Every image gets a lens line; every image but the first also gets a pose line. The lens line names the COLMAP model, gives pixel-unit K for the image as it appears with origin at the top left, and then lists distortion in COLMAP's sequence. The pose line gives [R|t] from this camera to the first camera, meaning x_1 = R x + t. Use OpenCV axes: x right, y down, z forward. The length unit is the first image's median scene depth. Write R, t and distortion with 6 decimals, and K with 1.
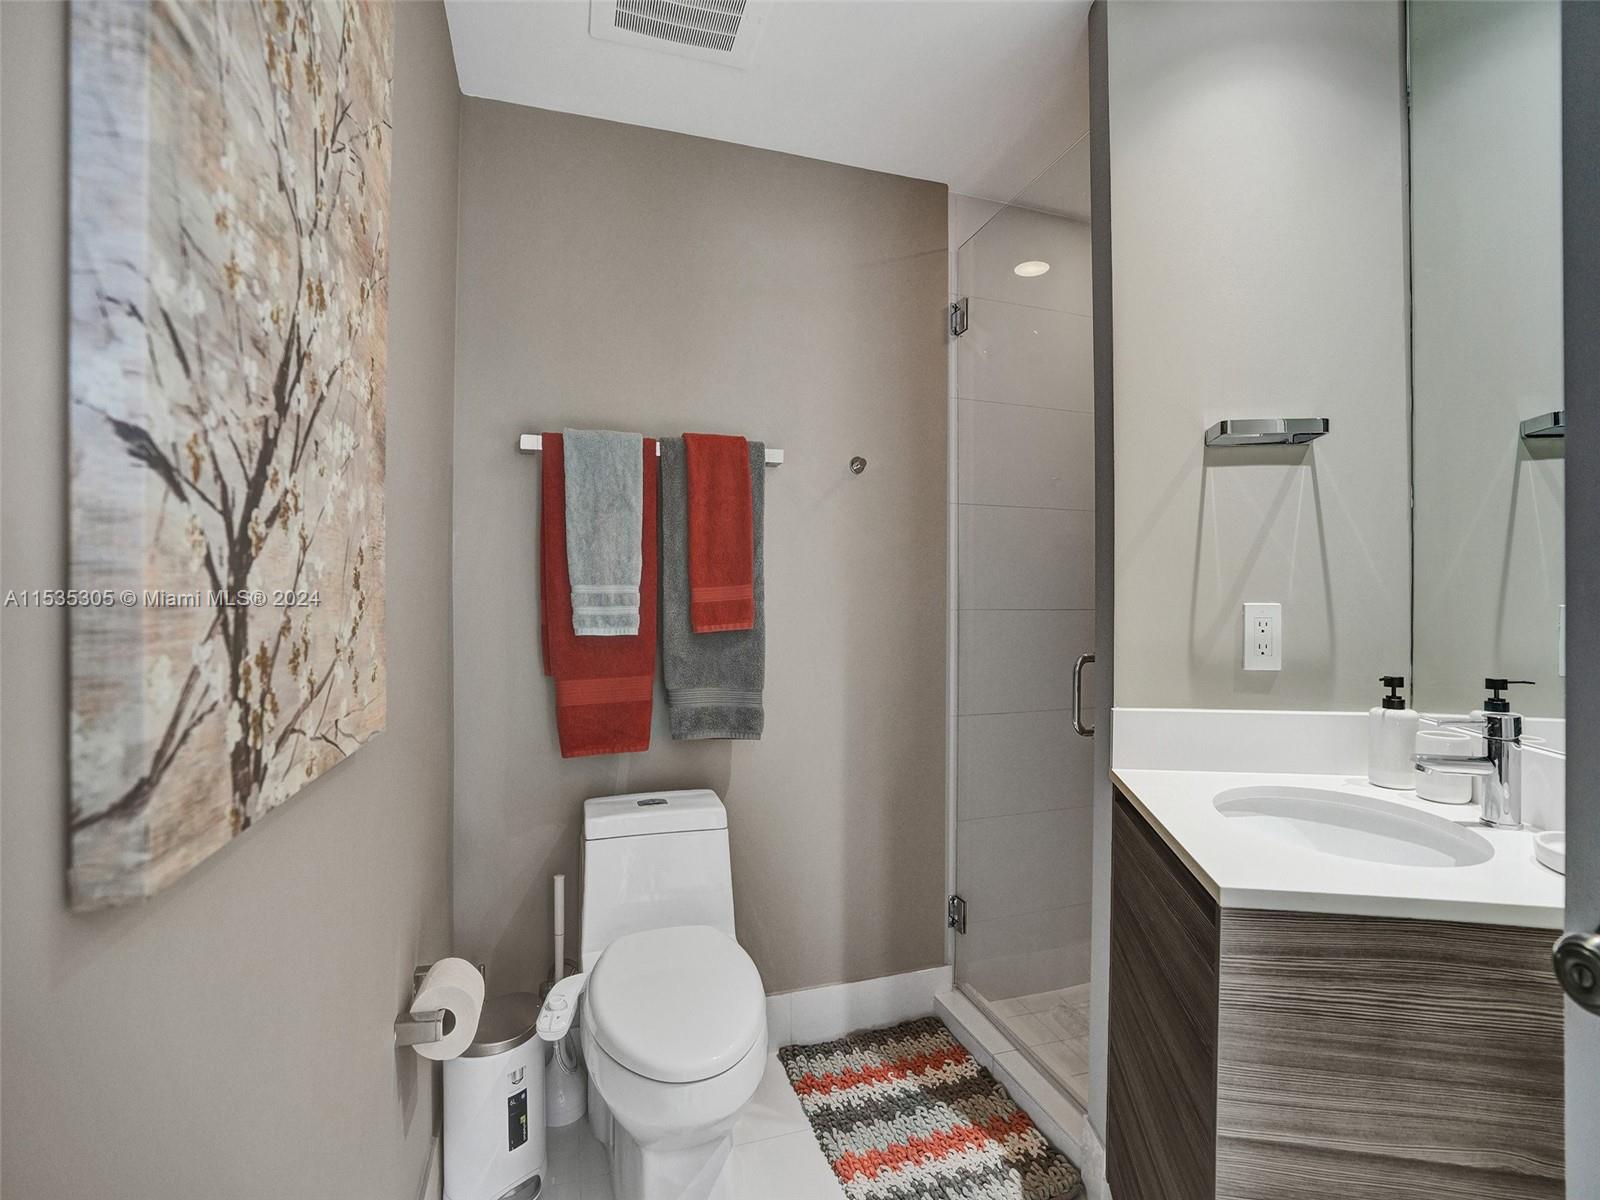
lens RADIAL K [[744.3, 0, 804.7], [0, 744.3, 594.1], [0, 0, 1]] dist [-0.065382, 0.024837]
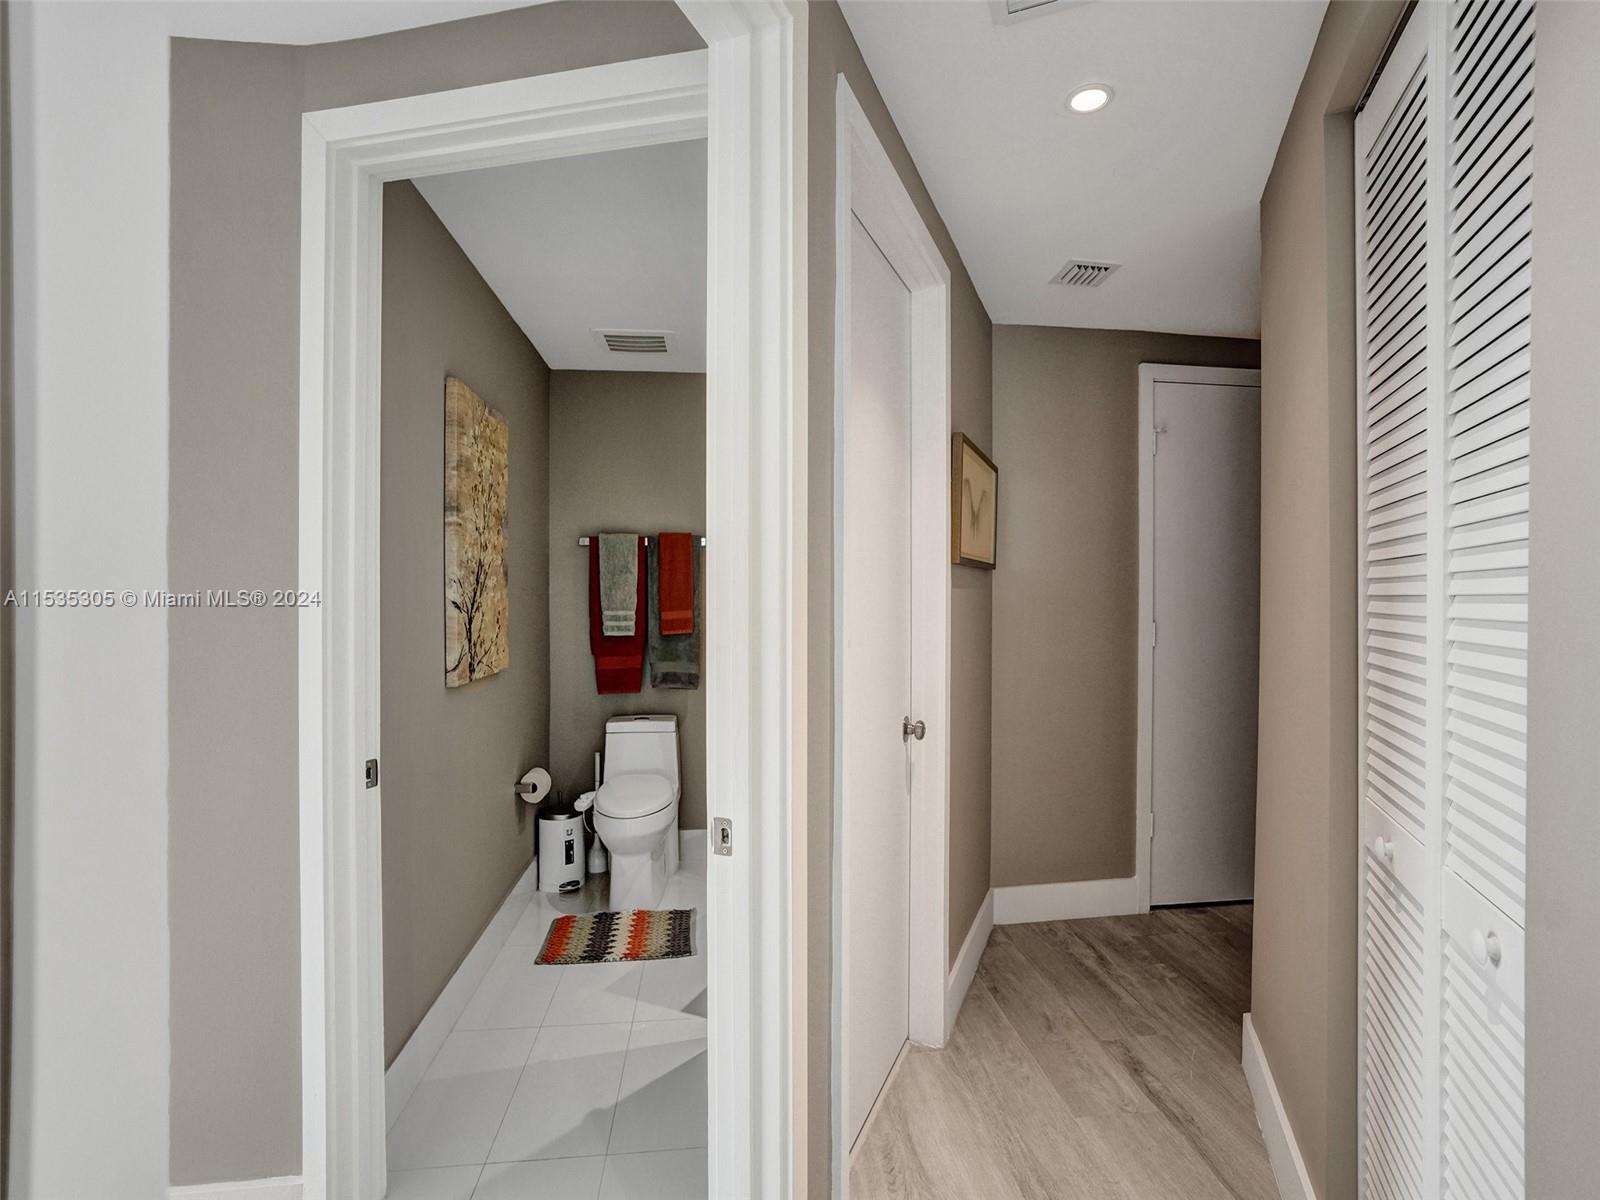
lens RADIAL K [[744.3, 0, 804.7], [0, 744.3, 594.1], [0, 0, 1]] dist [-0.065382, 0.024837]
pose [[0.981004, 0.001305, -0.193981, 0.638918], [0.000398, 0.999962, 0.008739, -0.077018], [0.193985, -0.008650, 0.980966, -0.916792]]
